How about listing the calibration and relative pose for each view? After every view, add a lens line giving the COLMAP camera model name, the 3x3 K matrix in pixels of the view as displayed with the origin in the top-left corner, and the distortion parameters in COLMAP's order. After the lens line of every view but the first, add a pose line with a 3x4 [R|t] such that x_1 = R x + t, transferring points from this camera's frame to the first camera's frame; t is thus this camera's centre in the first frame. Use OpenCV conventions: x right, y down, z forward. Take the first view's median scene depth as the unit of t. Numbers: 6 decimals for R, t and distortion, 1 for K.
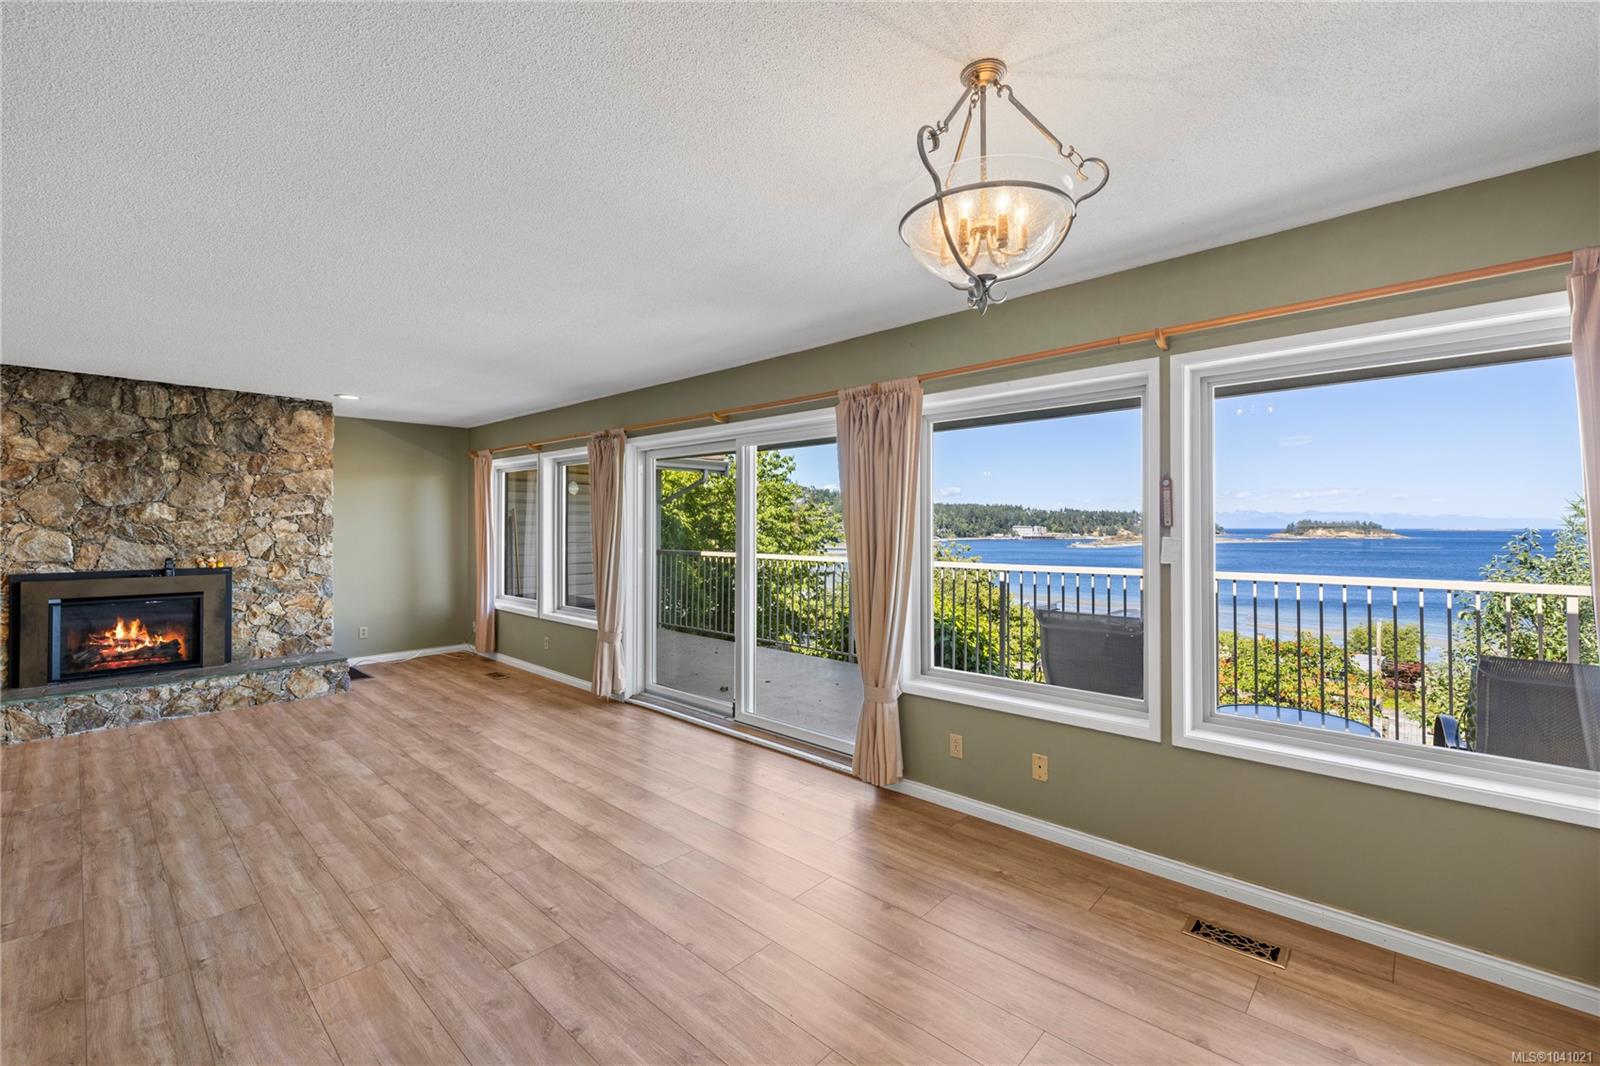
lens RADIAL K [[675.0, 0, 793.7], [0, 675.0, 519.9], [0, 0, 1]] dist [0.000527, 0.000138]
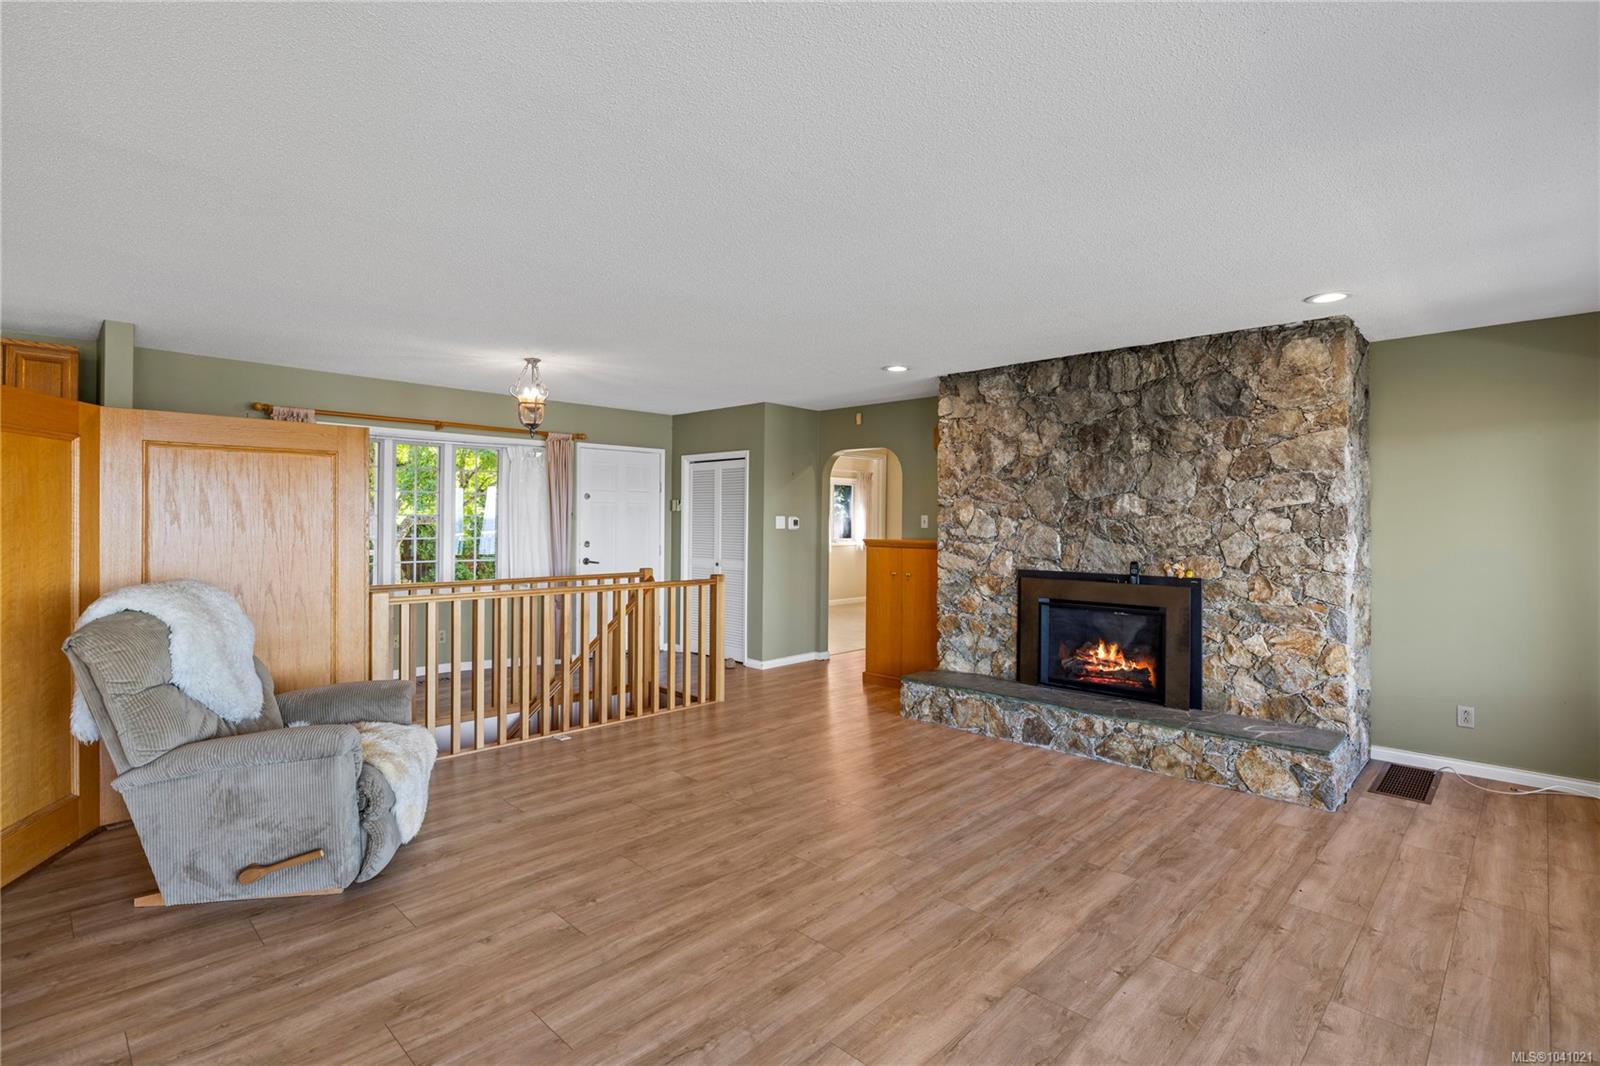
lens RADIAL K [[767.0, 0, 795.2], [0, 767.0, 518.6], [0, 0, 1]] dist [-0.002778, 0.001700]
pose [[-0.020608, -0.006577, -0.999766, 0.001769], [0.002273, 0.999975, -0.006625, 0.010868], [0.999785, -0.002409, -0.020593, 0.642742]]
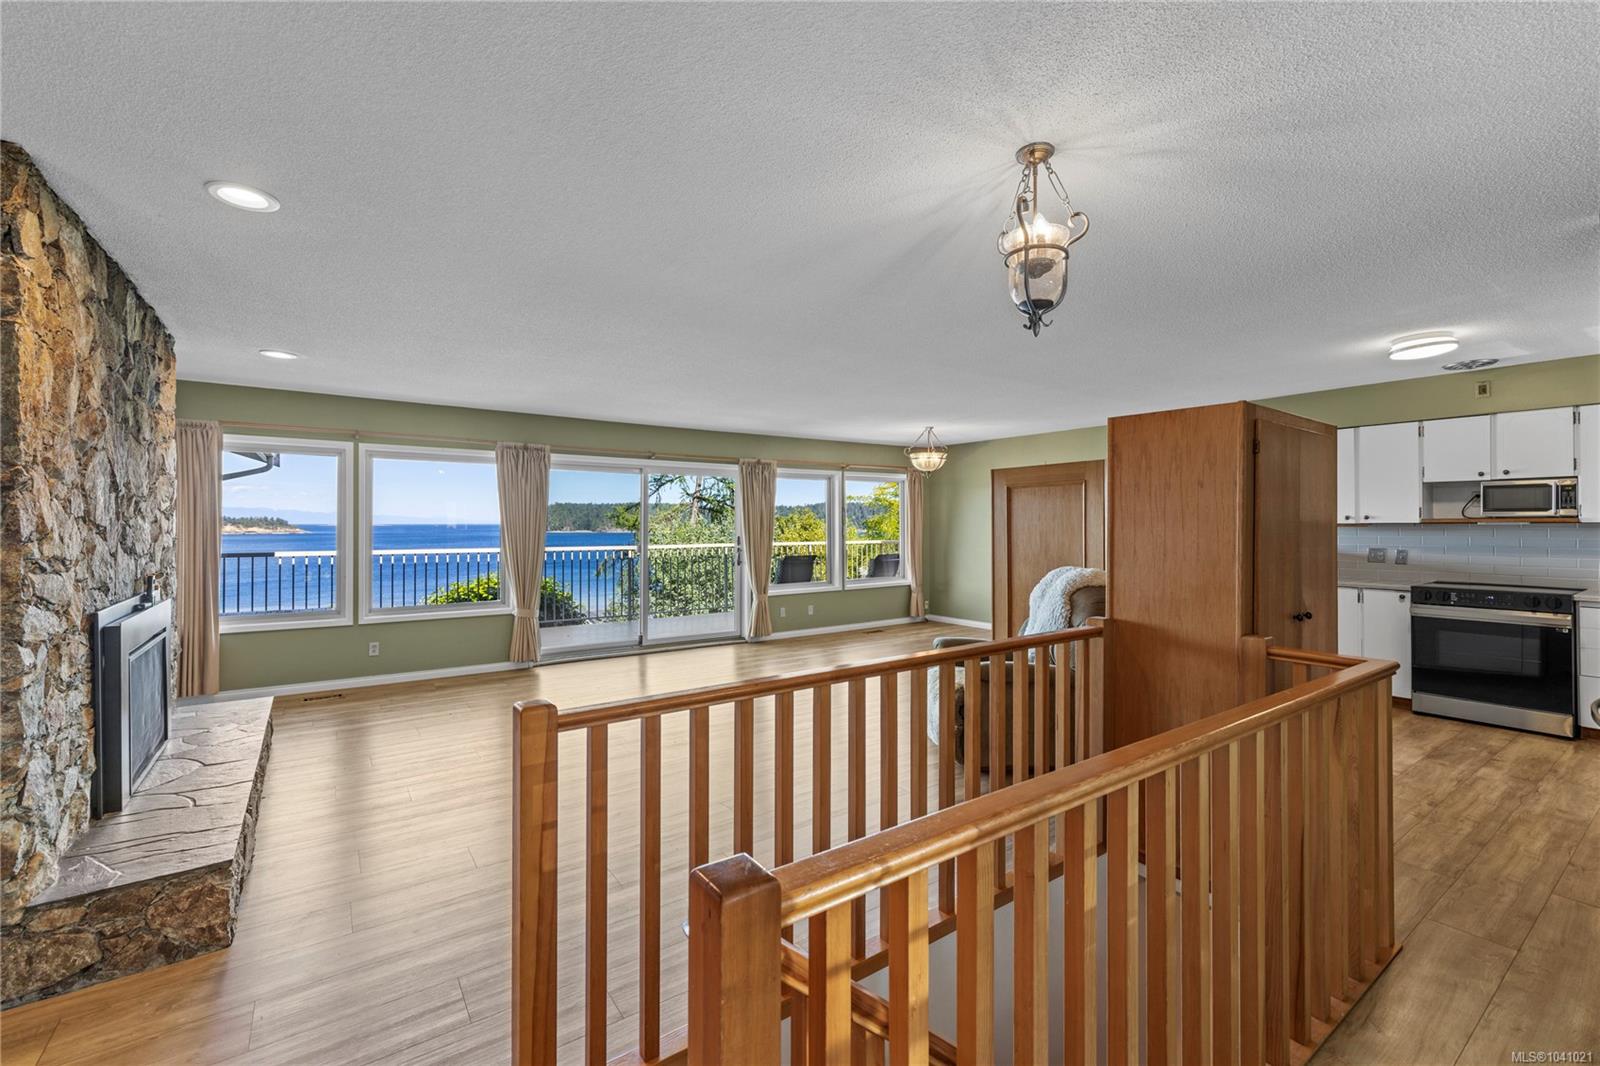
lens RADIAL K [[675.0, 0, 793.7], [0, 675.0, 519.9], [0, 0, 1]] dist [0.000527, 0.000138]
pose [[0.207065, 0.003574, 0.978321, -1.480153], [-0.010004, 0.999949, -0.001536, 0.000261], [-0.978276, -0.009469, 0.207090, 0.310673]]
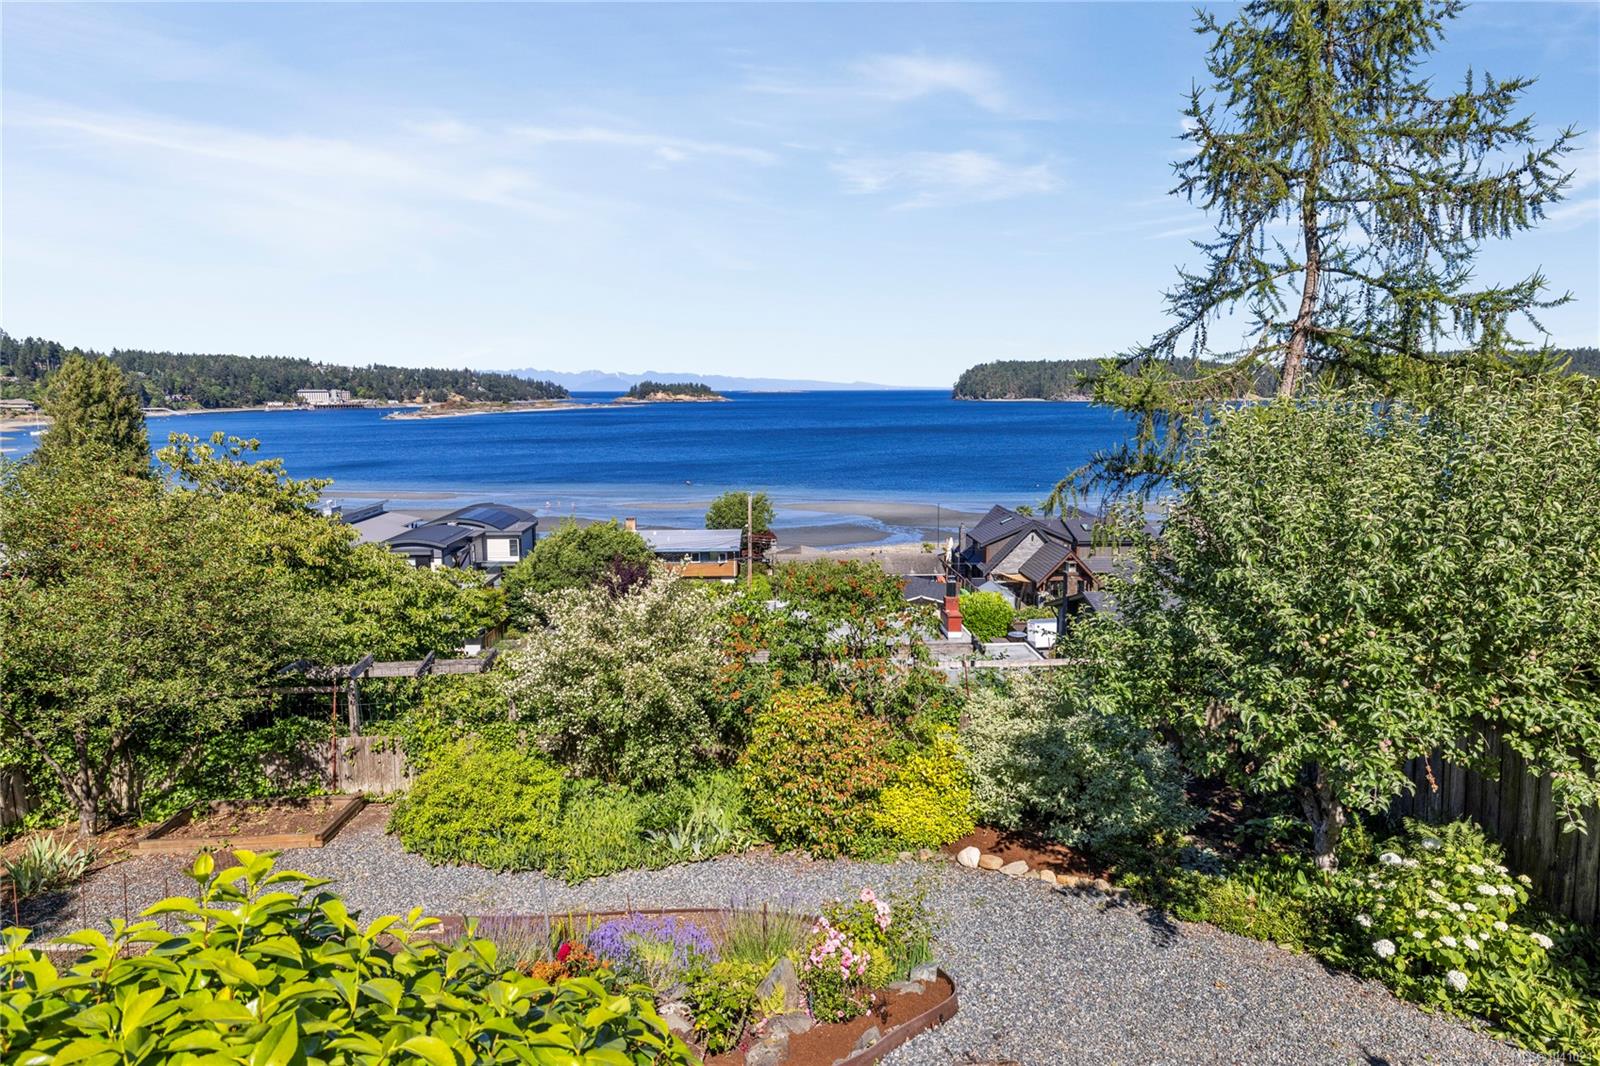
lens RADIAL K [[913.5, 0, 793.2], [0, 913.5, 528.7], [0, 0, 1]] dist [0.000693, -0.001362]
pose [[0.691866, -0.112443, 0.713217, 0.270151], [-0.002906, 0.987358, 0.158482, -0.016460], [-0.722021, -0.111721, 0.682792, 1.247701]]
